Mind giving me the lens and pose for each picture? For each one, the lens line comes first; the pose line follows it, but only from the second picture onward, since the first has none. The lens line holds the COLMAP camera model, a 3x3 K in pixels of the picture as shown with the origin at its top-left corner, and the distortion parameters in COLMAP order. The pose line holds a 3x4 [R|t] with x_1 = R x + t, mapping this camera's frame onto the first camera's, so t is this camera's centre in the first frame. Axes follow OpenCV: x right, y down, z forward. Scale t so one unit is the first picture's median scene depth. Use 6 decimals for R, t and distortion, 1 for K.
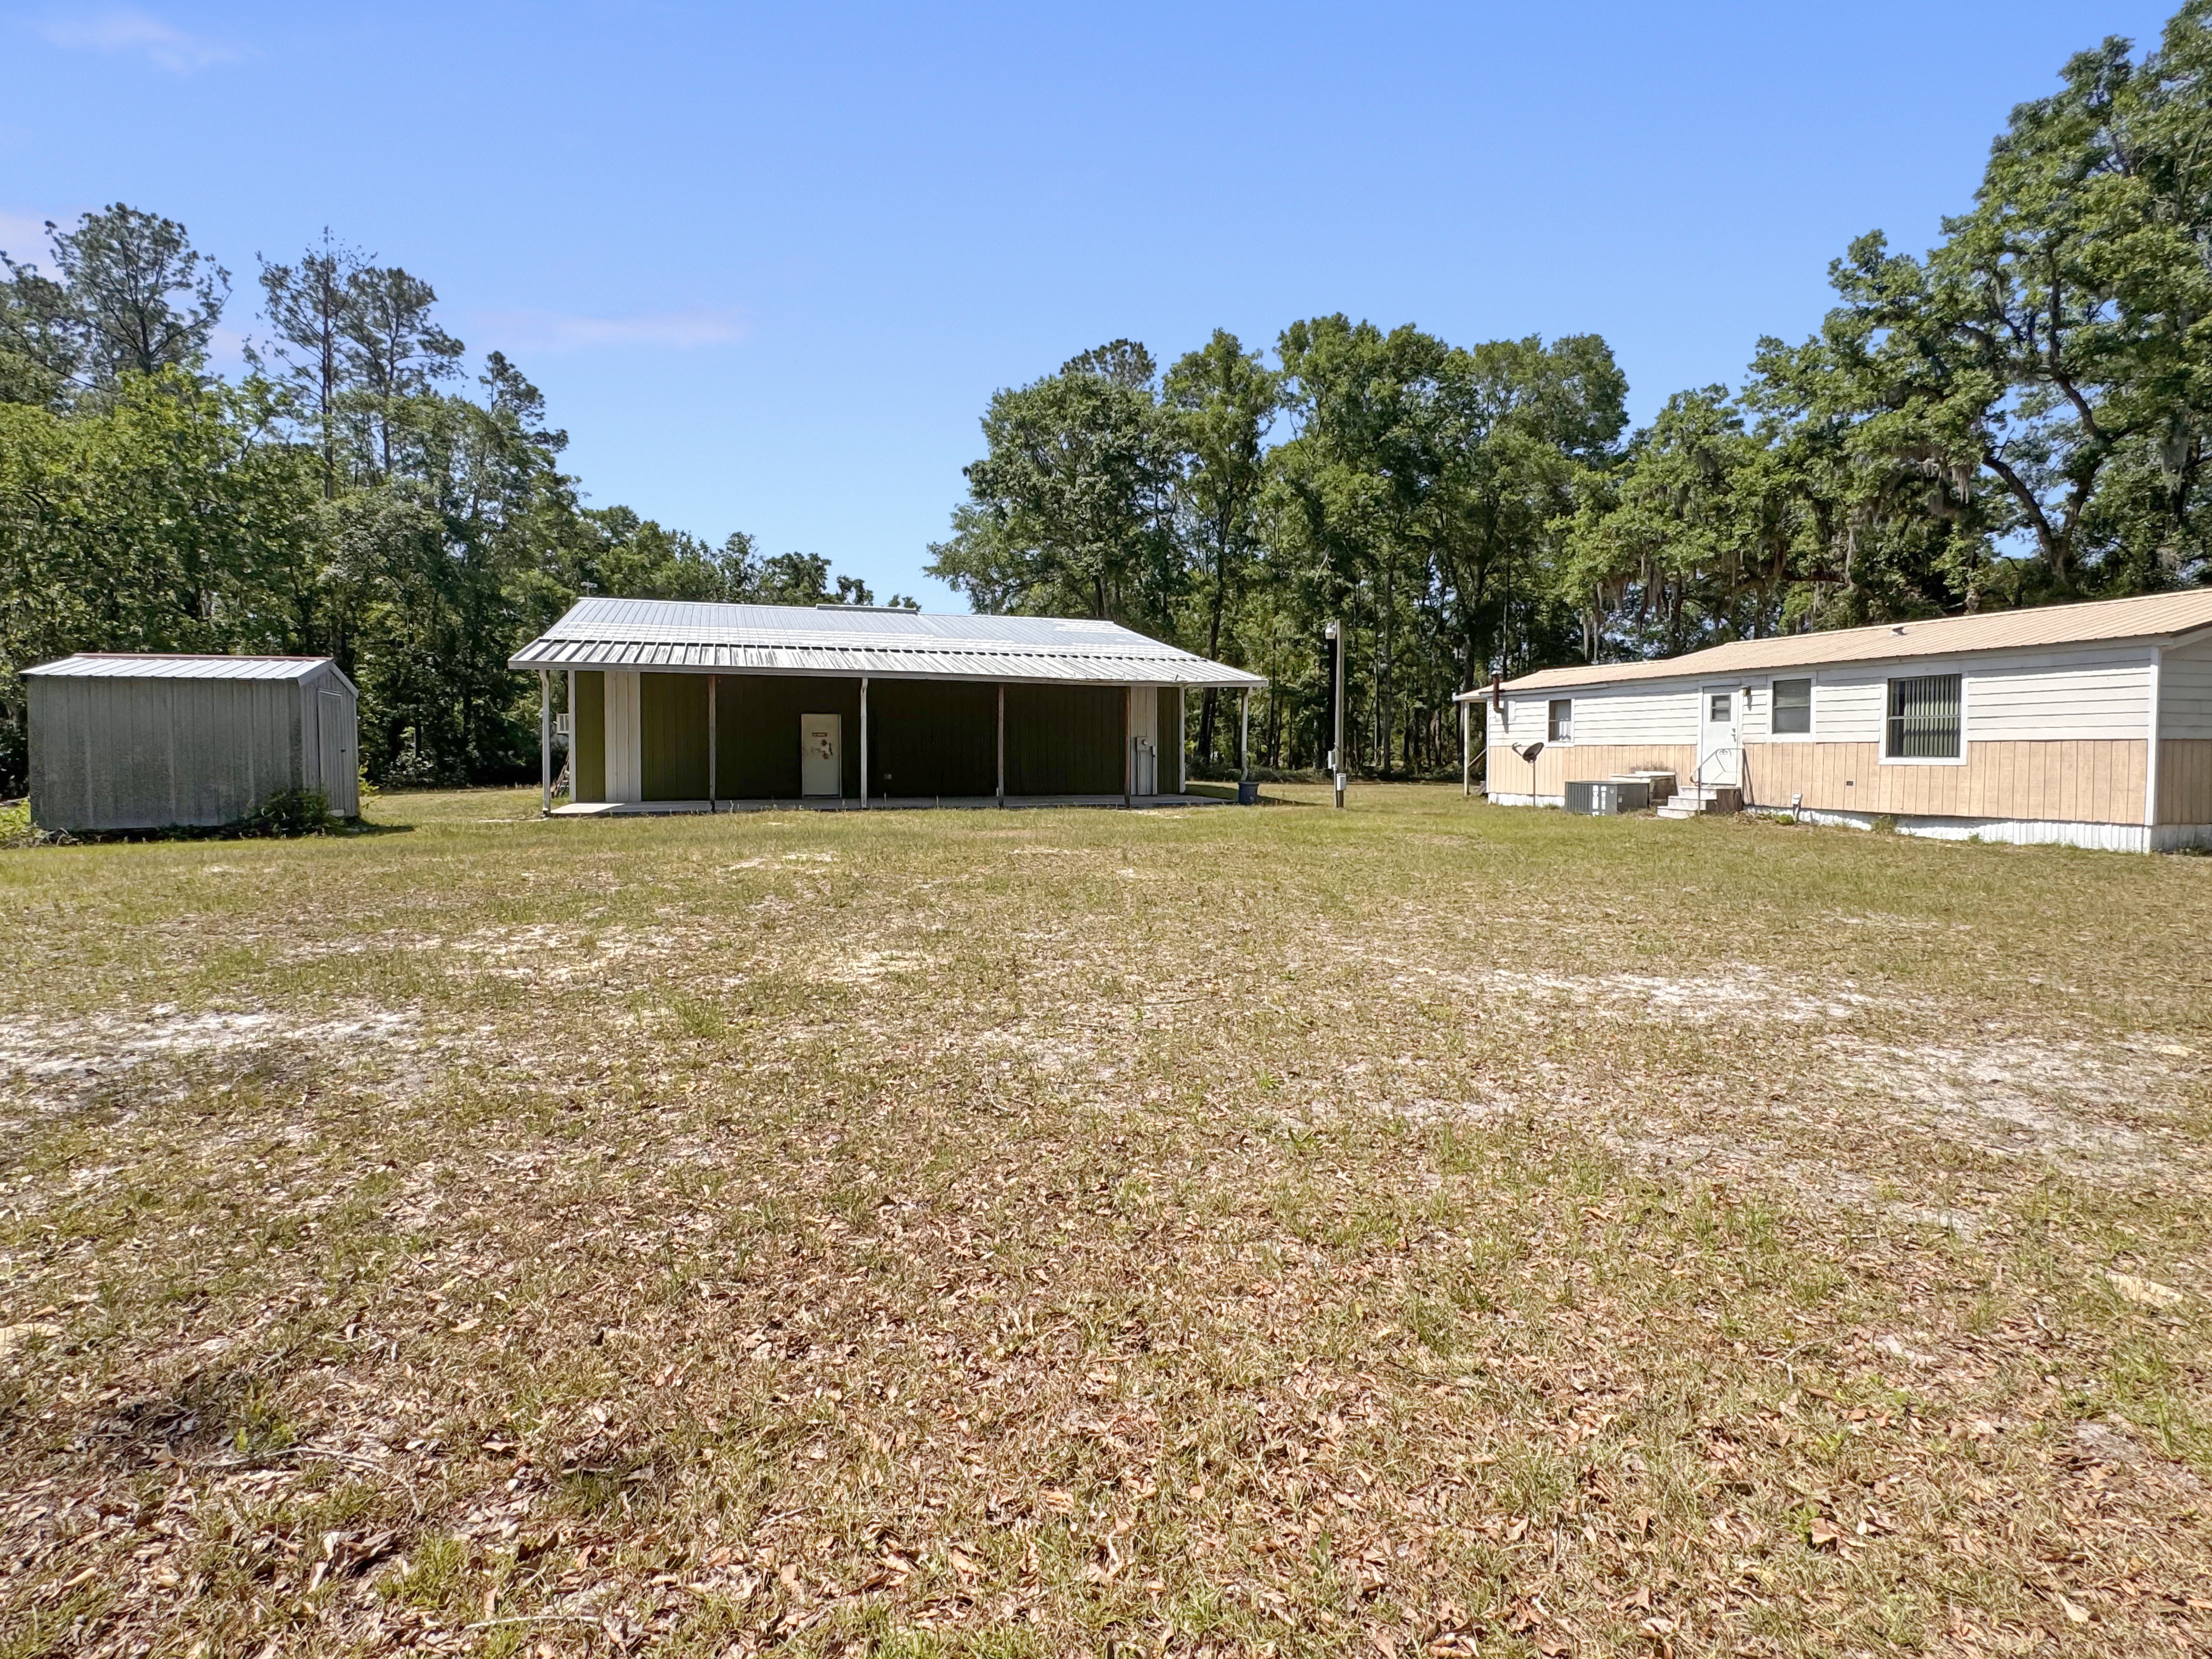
lens RADIAL K [[1040.8, 0, 1108.0], [0, 1040.8, 825.4], [0, 0, 1]] dist [0.001194, 0.000190]
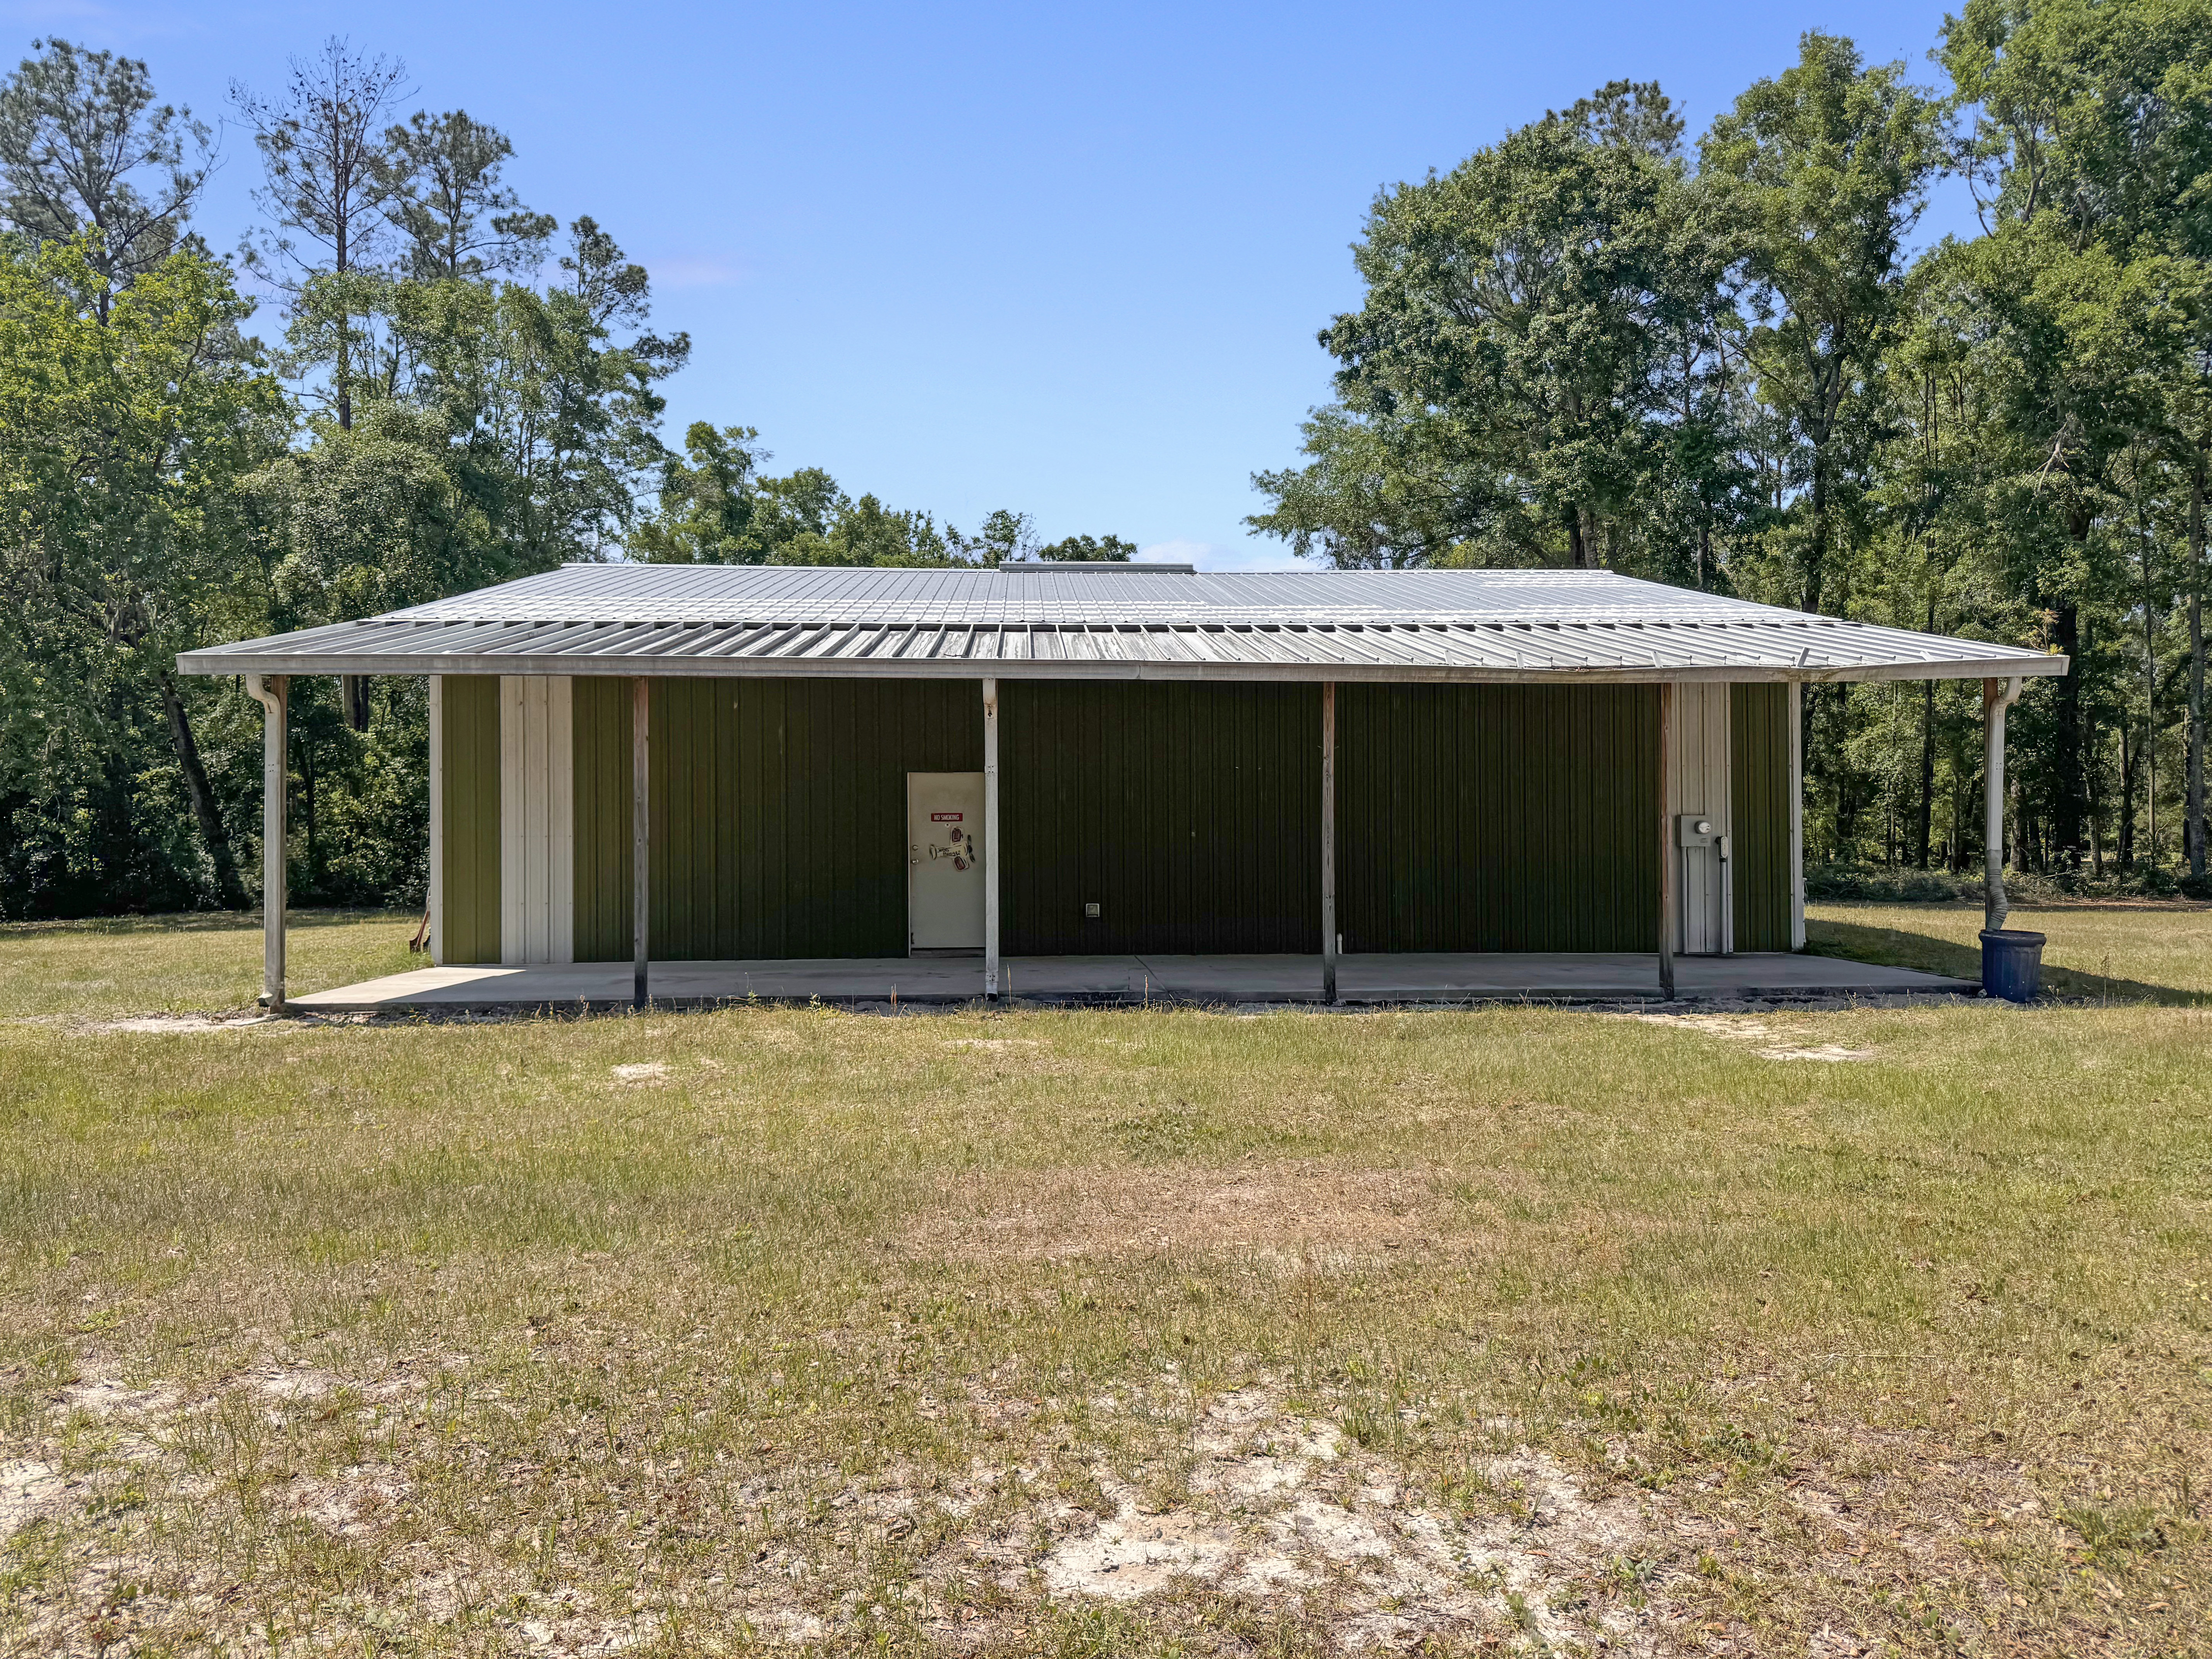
lens RADIAL K [[1544.6, 0, 1134.2], [0, 1544.6, 827.1], [0, 0, 1]] dist [0.044815, -0.059020]
pose [[0.959947, -0.006692, -0.280103, -0.004382], [-0.015305, 0.996969, -0.076274, -0.018916], [0.279765, 0.077506, 0.956935, 0.219020]]
